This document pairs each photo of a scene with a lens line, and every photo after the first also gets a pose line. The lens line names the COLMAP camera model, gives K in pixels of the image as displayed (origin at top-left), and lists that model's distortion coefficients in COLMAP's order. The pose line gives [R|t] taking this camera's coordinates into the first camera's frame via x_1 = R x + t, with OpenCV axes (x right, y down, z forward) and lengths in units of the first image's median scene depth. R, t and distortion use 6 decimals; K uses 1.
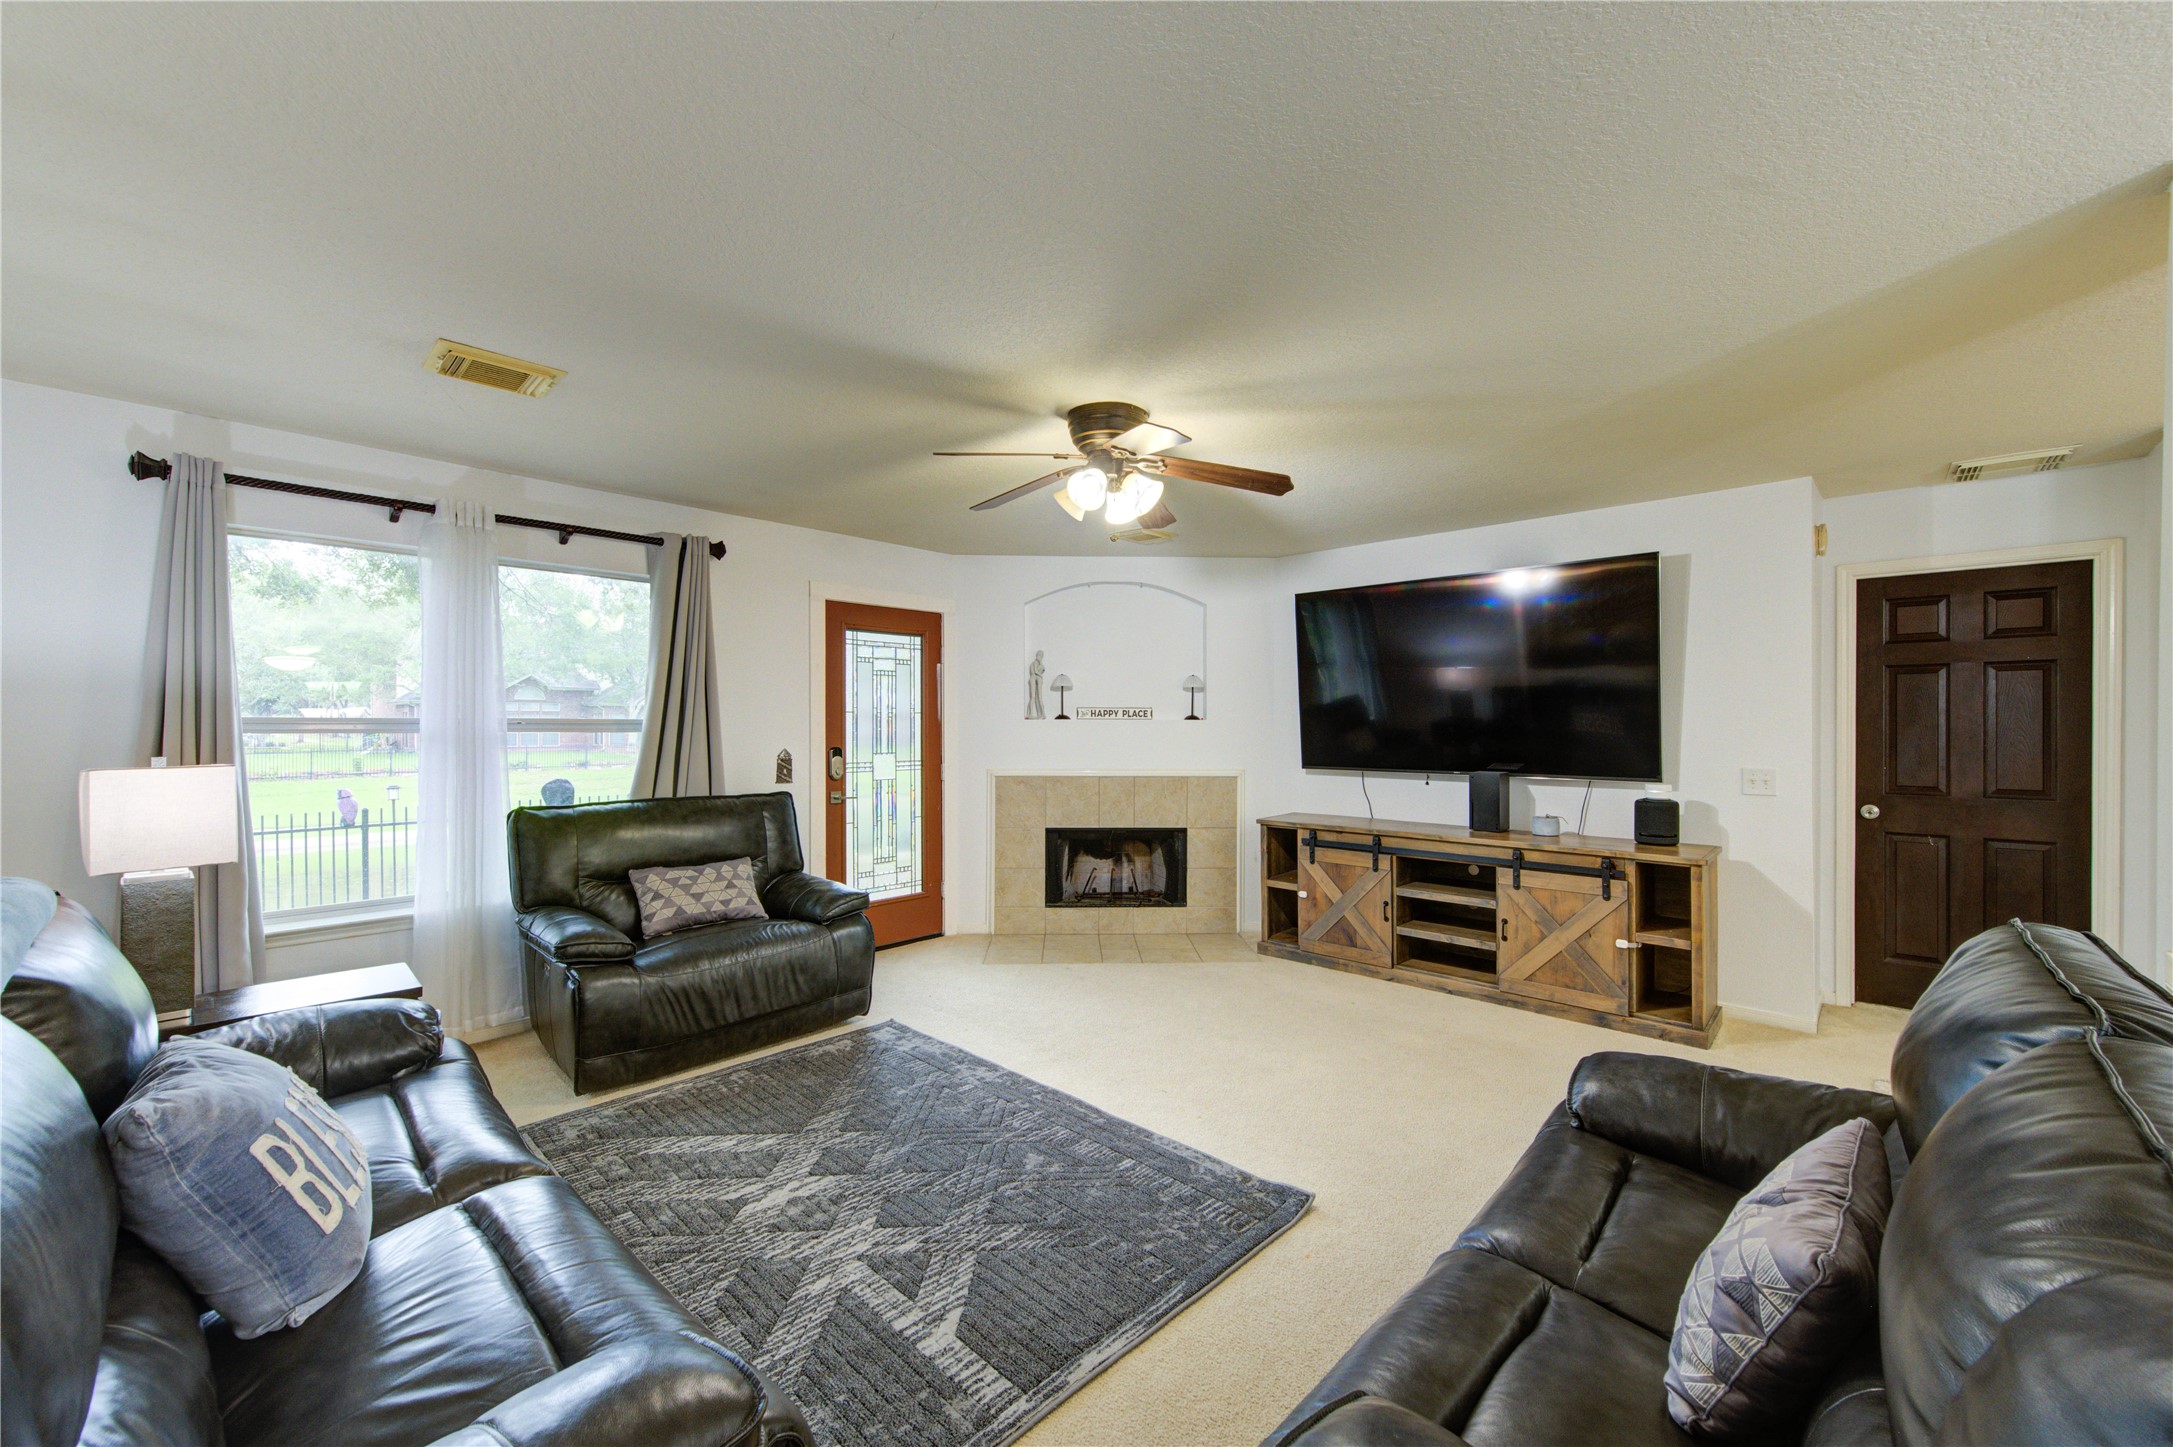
lens RADIAL K [[843.6, 0, 1086.1], [0, 843.6, 723.0], [0, 0, 1]] dist [-0.000423, -0.000065]
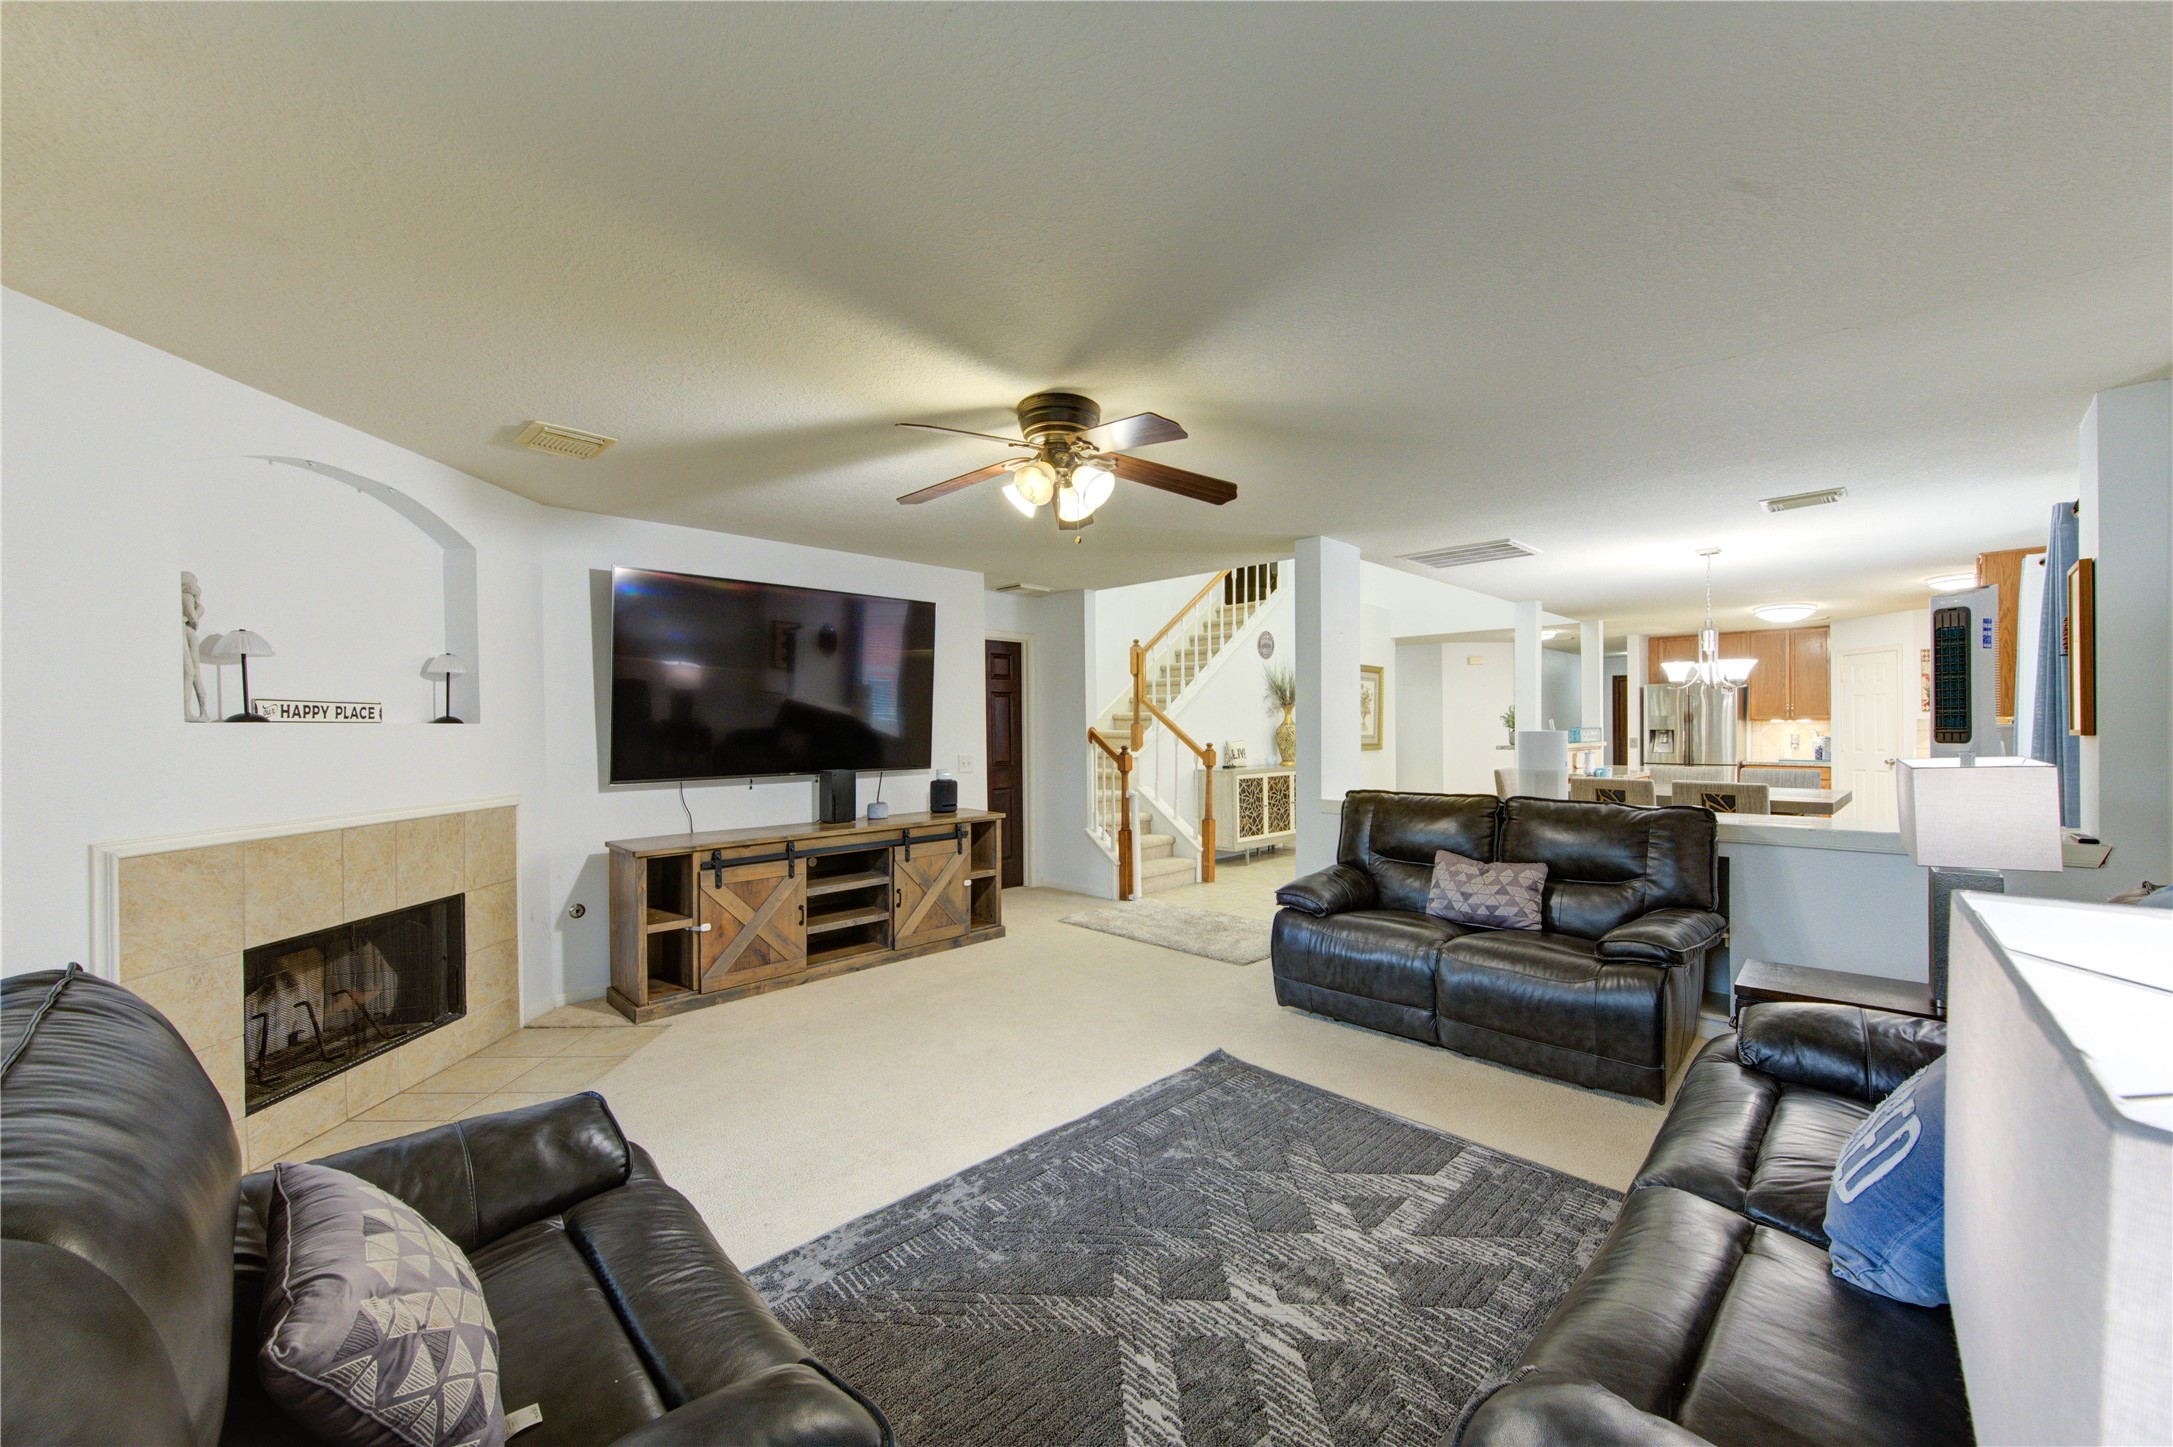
lens RADIAL K [[843.6, 0, 1097.5], [0, 843.6, 723.9], [0, 0, 1]] dist [-0.000423, -0.000065]
pose [[0.030370, 0.000356, 0.999539, -0.683961], [0.008127, 0.999967, -0.000604, 0.000709], [-0.999506, 0.008142, 0.030366, 0.670896]]
